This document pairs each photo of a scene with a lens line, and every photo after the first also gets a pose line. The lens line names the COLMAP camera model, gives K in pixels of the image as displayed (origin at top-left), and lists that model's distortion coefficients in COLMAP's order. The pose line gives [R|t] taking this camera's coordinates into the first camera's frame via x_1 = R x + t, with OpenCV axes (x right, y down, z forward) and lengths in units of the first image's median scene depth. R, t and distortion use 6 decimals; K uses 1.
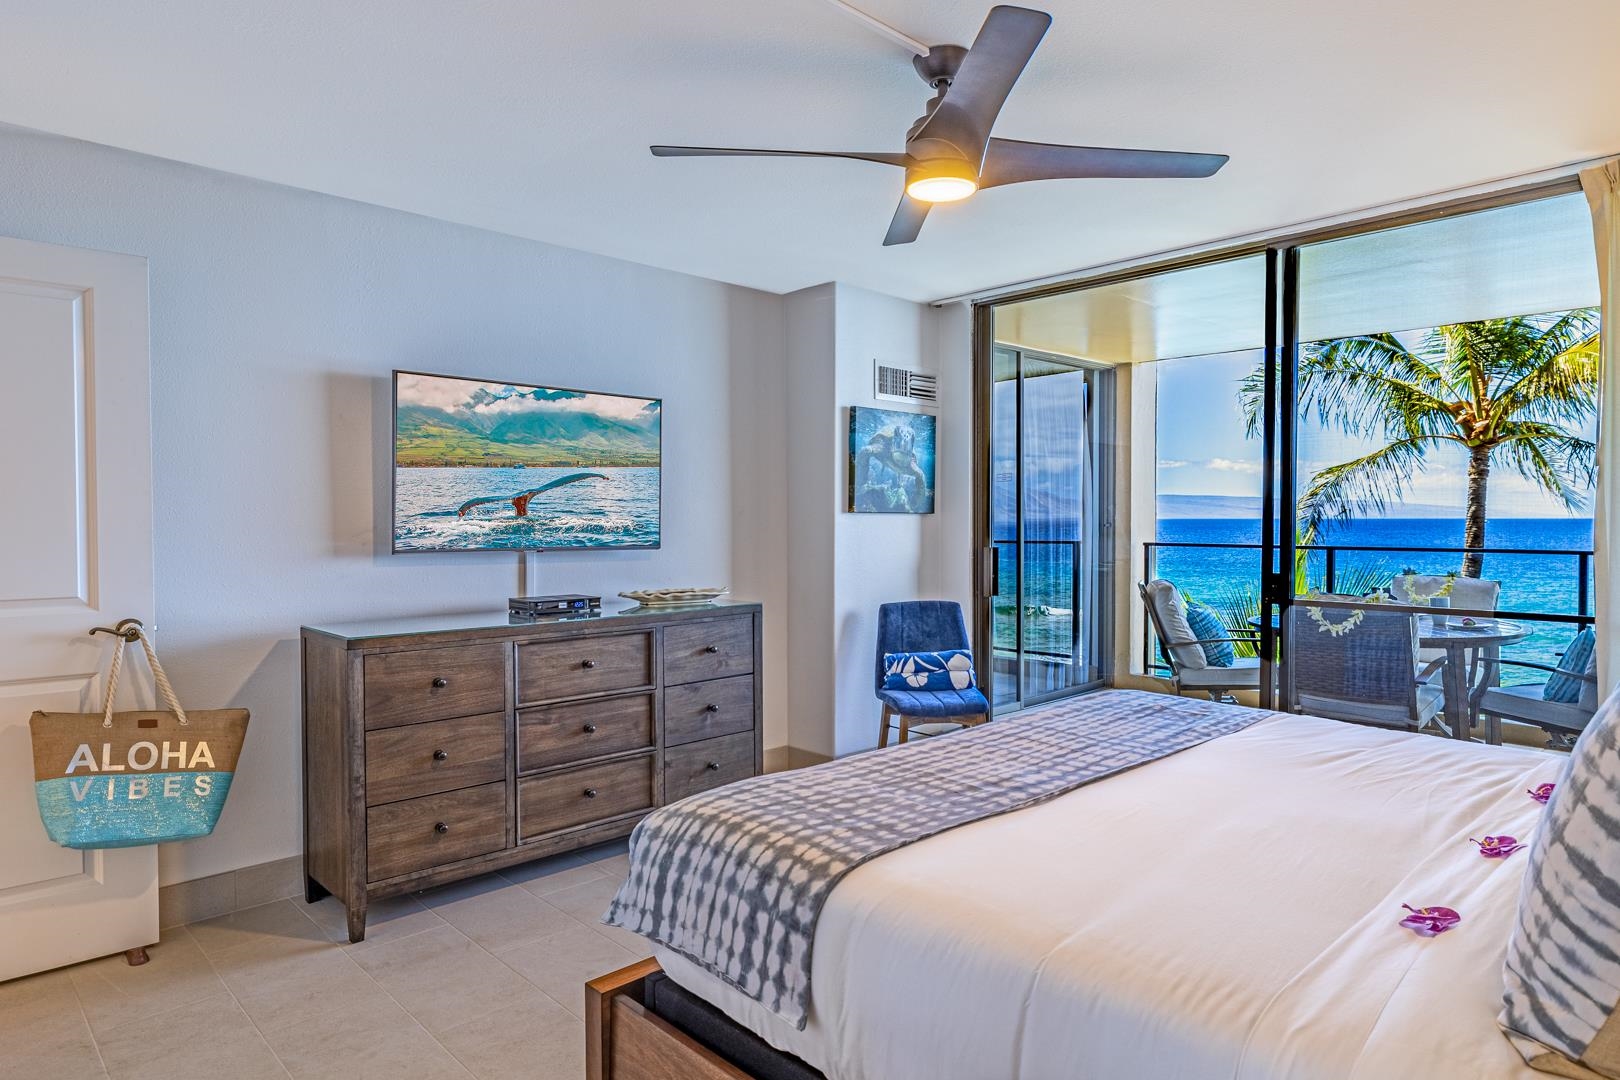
lens RADIAL K [[941.2, 0, 821.9], [0, 941.2, 530.6], [0, 0, 1]] dist [0.002131, -0.001448]
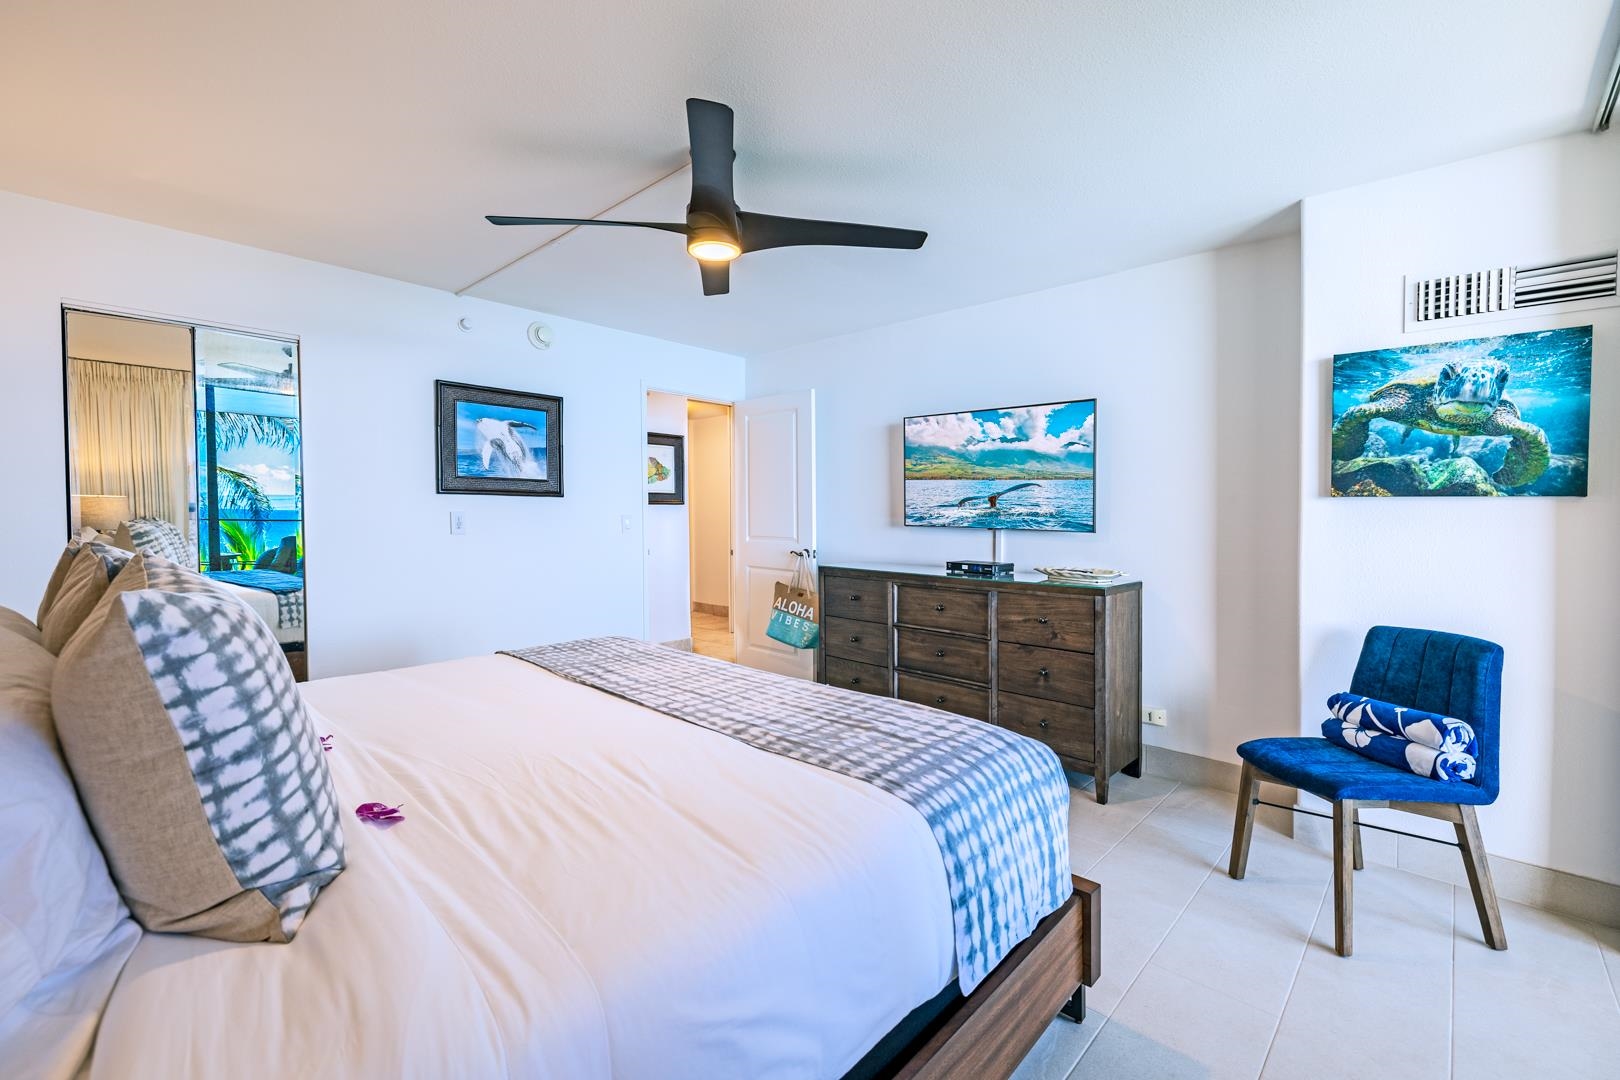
lens RADIAL K [[700.6, 0, 795.8], [0, 700.6, 516.7], [0, 0, 1]] dist [-0.002457, 0.001694]
pose [[0.031298, 0.011131, -0.999448, 0.700865], [-0.017804, 0.999786, 0.010577, -0.001685], [0.999352, 0.017463, 0.031490, 0.664384]]
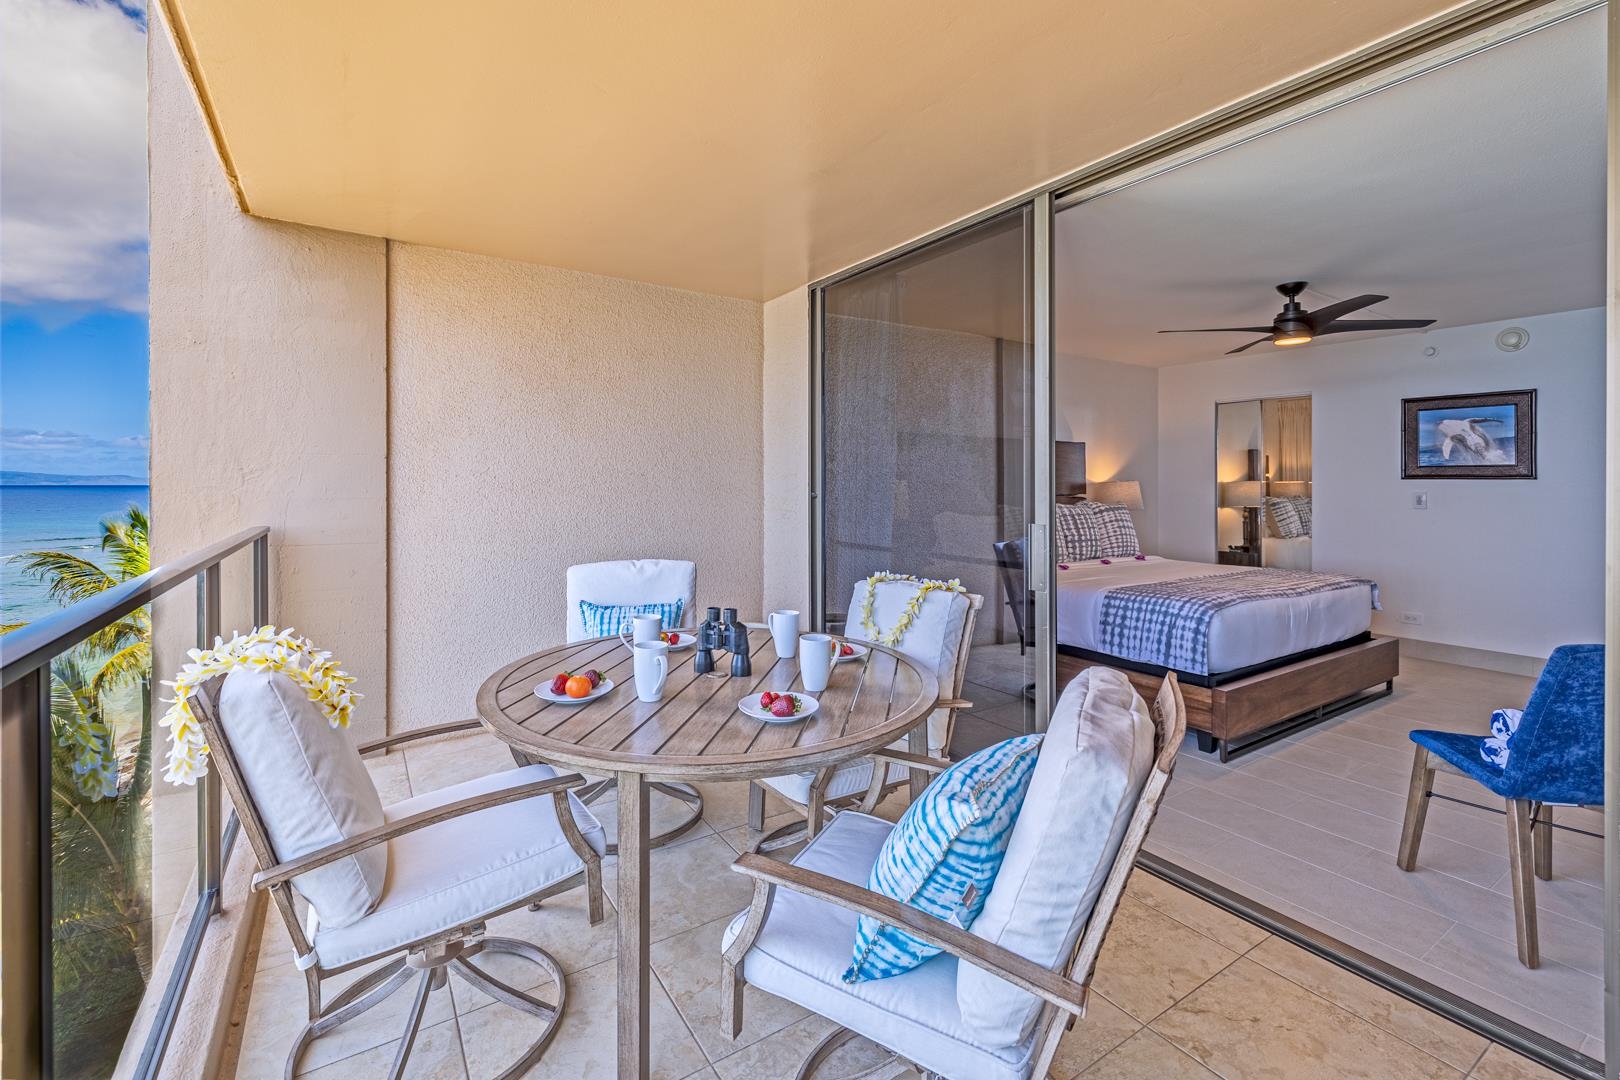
lens RADIAL K [[700.6, 0, 807.3], [0, 700.6, 478.1], [0, 0, 1]] dist [-0.002457, 0.001694]
pose [[-0.981266, 0.006048, 0.192562, 0.601248], [0.006502, 0.999977, 0.001726, -0.025775], [-0.192547, 0.002946, -0.981283, 1.729211]]
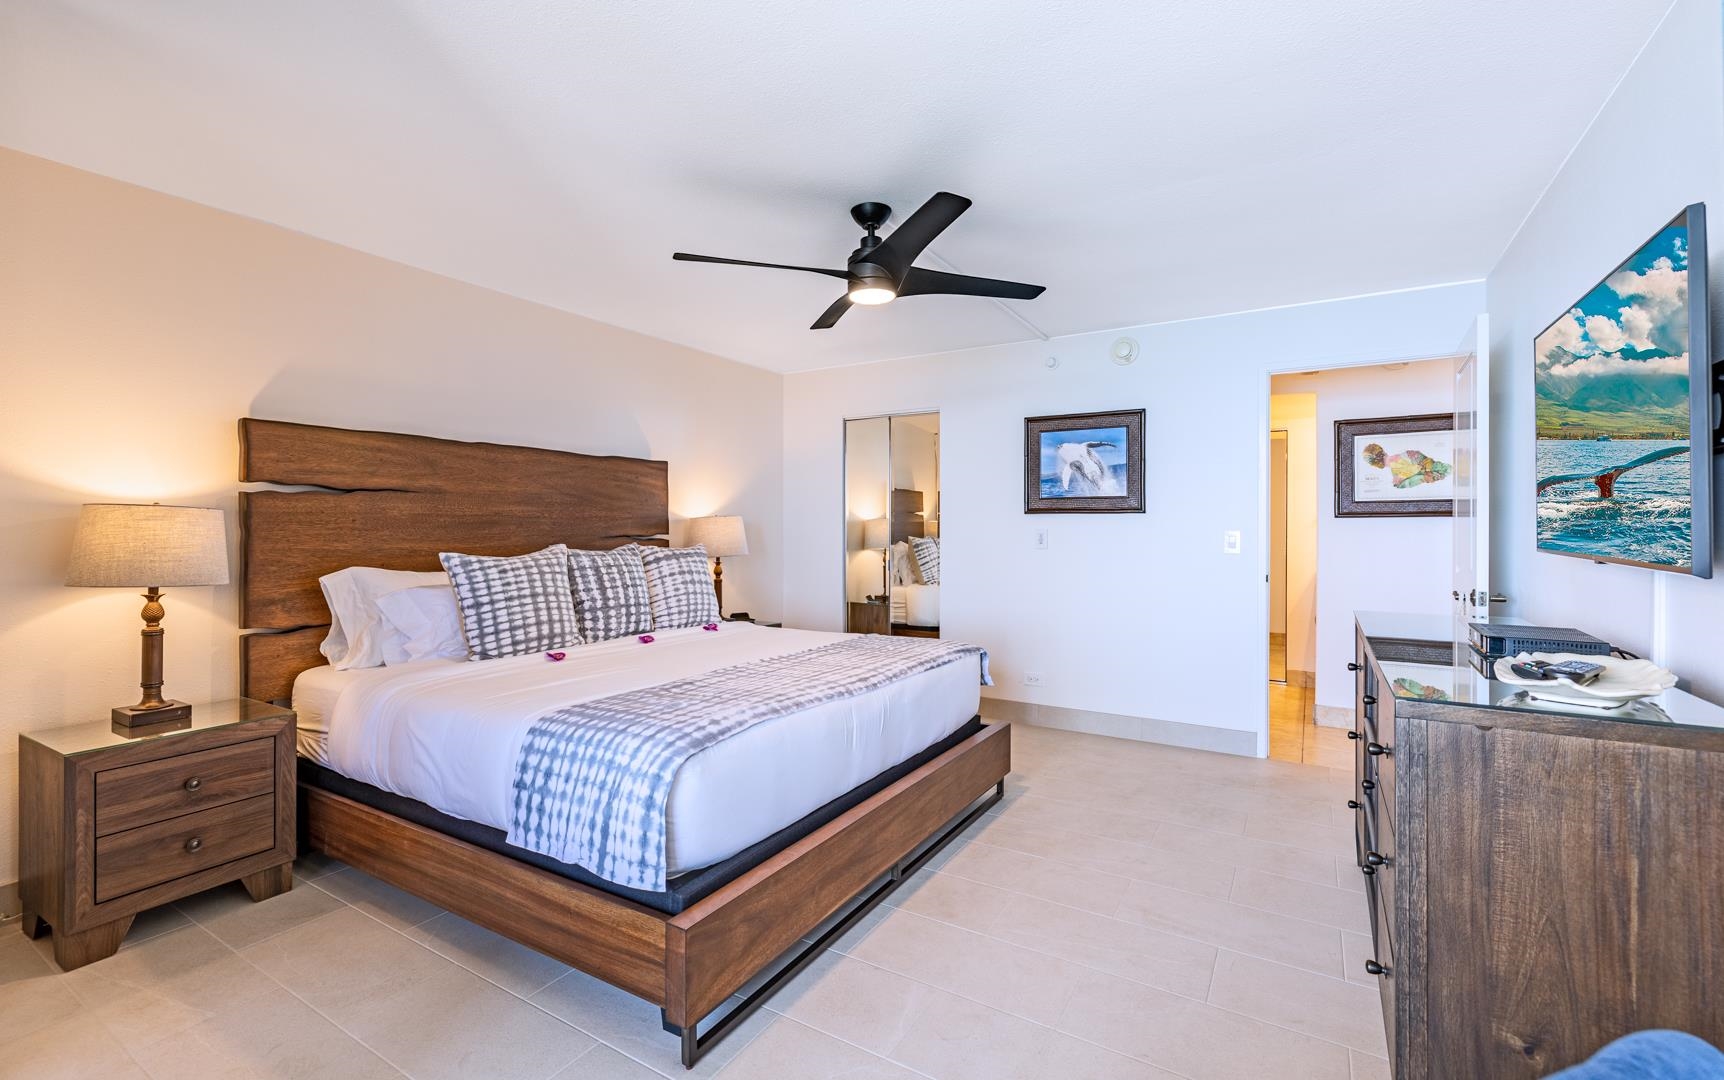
lens RADIAL K [[740.5, 0, 855.7], [0, 740.5, 525.1], [0, 0, 1]] dist [-0.011101, -0.000117]
pose [[-0.969299, 0.006235, -0.245808, 0.299002], [0.004242, 0.999954, 0.008638, -0.007179], [0.245850, 0.007330, -0.969280, 1.280403]]
